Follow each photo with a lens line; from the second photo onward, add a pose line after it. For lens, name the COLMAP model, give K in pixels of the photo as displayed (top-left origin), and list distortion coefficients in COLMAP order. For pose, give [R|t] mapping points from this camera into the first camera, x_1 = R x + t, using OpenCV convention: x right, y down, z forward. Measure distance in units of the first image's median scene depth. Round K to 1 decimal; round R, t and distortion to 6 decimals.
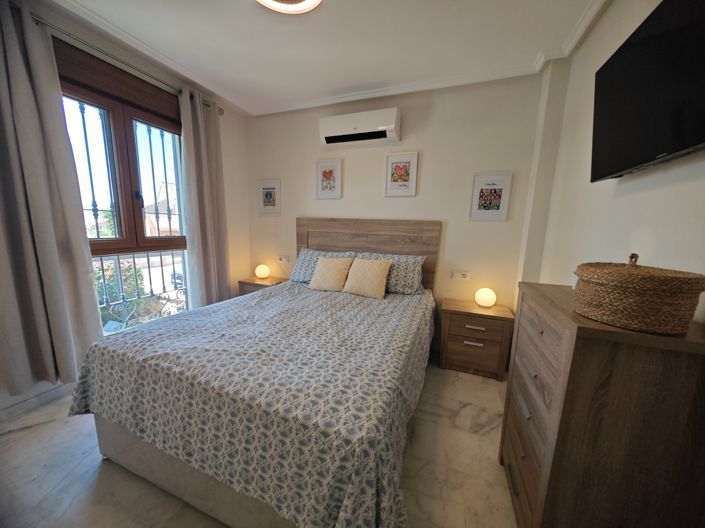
lens RADIAL K [[247.4, 0, 354.9], [0, 247.4, 267.0], [0, 0, 1]] dist [-0.000934, -0.000035]
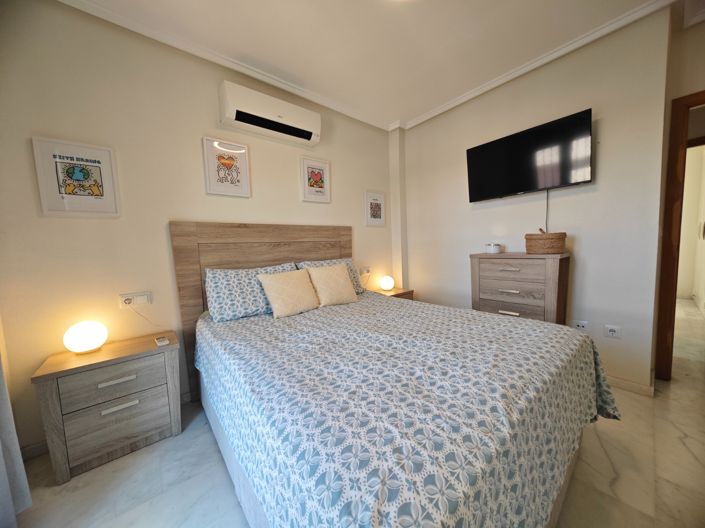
lens RADIAL K [[249.4, 0, 355.2], [0, 249.4, 265.2], [0, 0, 1]] dist [-0.000588, -0.000028]
pose [[0.488164, -0.118008, 0.864737, -0.640177], [0.190595, 0.981316, 0.026322, -0.035850], [-0.851686, 0.151965, 0.501535, 0.413856]]
